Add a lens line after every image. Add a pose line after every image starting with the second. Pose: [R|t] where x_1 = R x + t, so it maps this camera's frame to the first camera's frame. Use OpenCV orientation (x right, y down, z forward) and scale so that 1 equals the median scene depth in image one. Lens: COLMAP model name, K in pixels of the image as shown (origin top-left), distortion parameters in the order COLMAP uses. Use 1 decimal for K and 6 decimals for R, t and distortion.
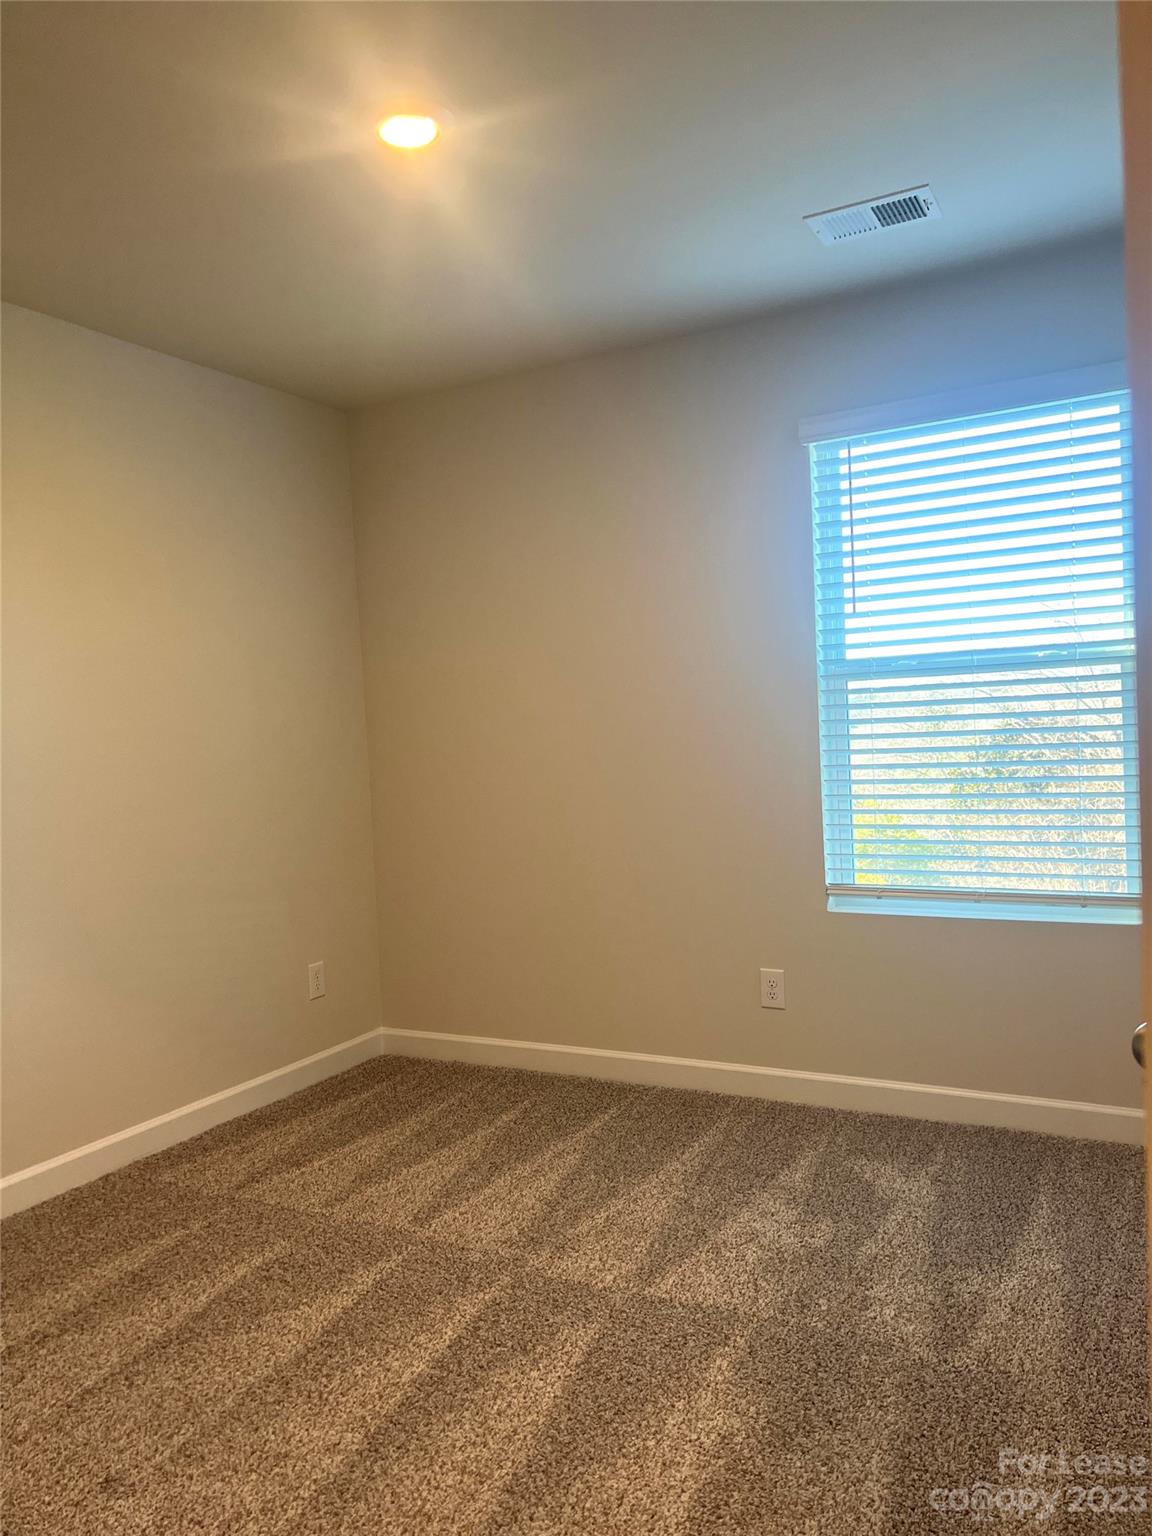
lens RADIAL K [[1138.8, 0, 576.8], [0, 1138.8, 793.3], [0, 0, 1]] dist [0.014007, 0.001665]
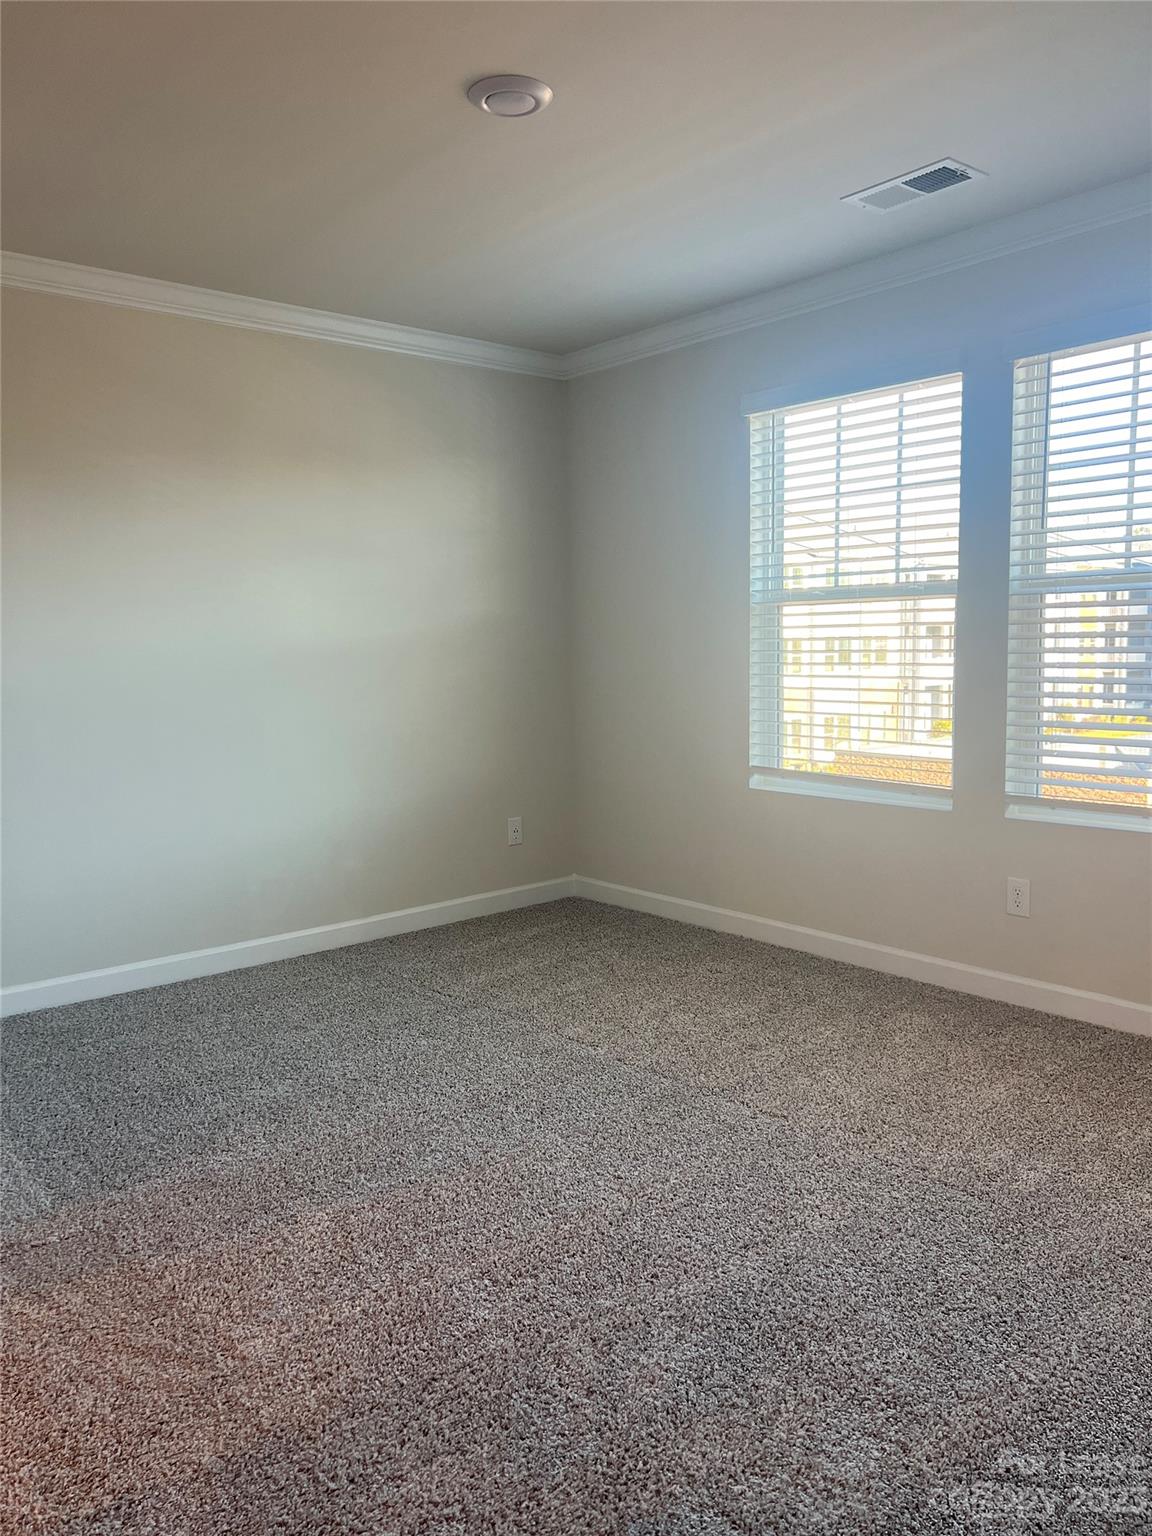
lens RADIAL K [[1138.8, 0, 576.8], [0, 1138.8, 793.3], [0, 0, 1]] dist [0.014007, 0.001665]
pose [[0.937420, 0.079363, -0.339037, 0.358324], [-0.048288, 0.993901, 0.099142, -0.005443], [0.344837, -0.076566, 0.935535, -0.204281]]
